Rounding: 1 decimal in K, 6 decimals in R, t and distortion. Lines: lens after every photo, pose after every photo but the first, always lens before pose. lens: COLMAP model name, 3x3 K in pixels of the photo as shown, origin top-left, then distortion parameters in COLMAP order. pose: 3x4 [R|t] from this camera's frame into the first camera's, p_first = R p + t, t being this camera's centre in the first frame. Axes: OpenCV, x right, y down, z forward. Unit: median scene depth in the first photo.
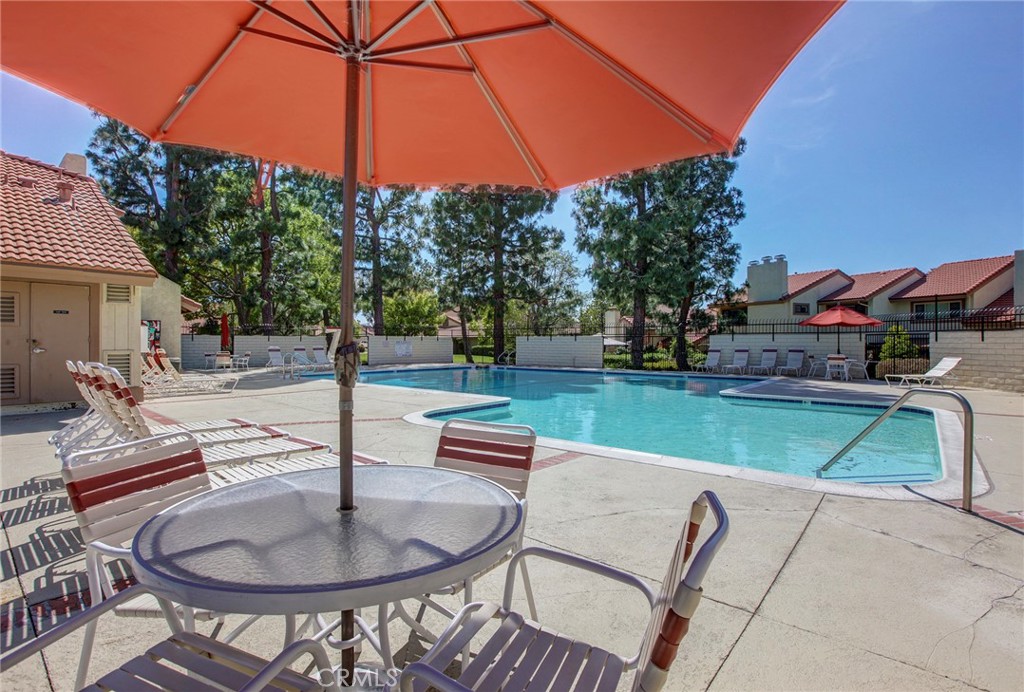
lens RADIAL K [[476.2, 0, 511.9], [0, 476.2, 344.8], [0, 0, 1]] dist [-0.009356, 0.000717]
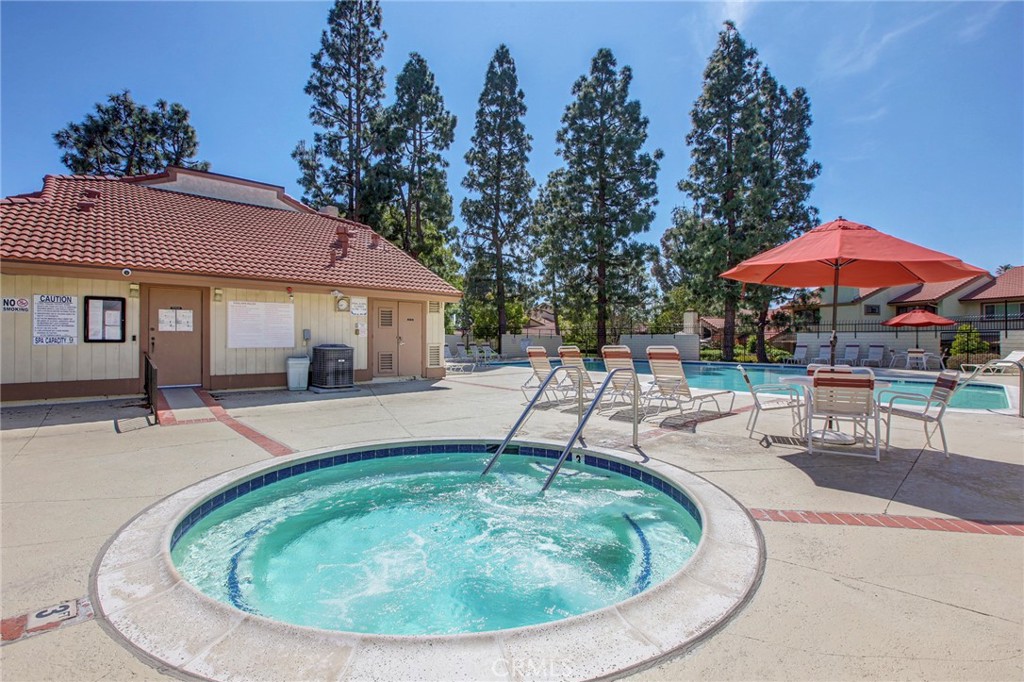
lens RADIAL K [[471.5, 0, 485.2], [0, 471.5, 339.1], [0, 0, 1]] dist [-0.009892, 0.002639]
pose [[0.994020, -0.000437, -0.109194, -0.197473], [-0.000572, 0.999957, -0.009207, 0.005037], [0.109194, 0.009214, 0.993978, -0.222712]]
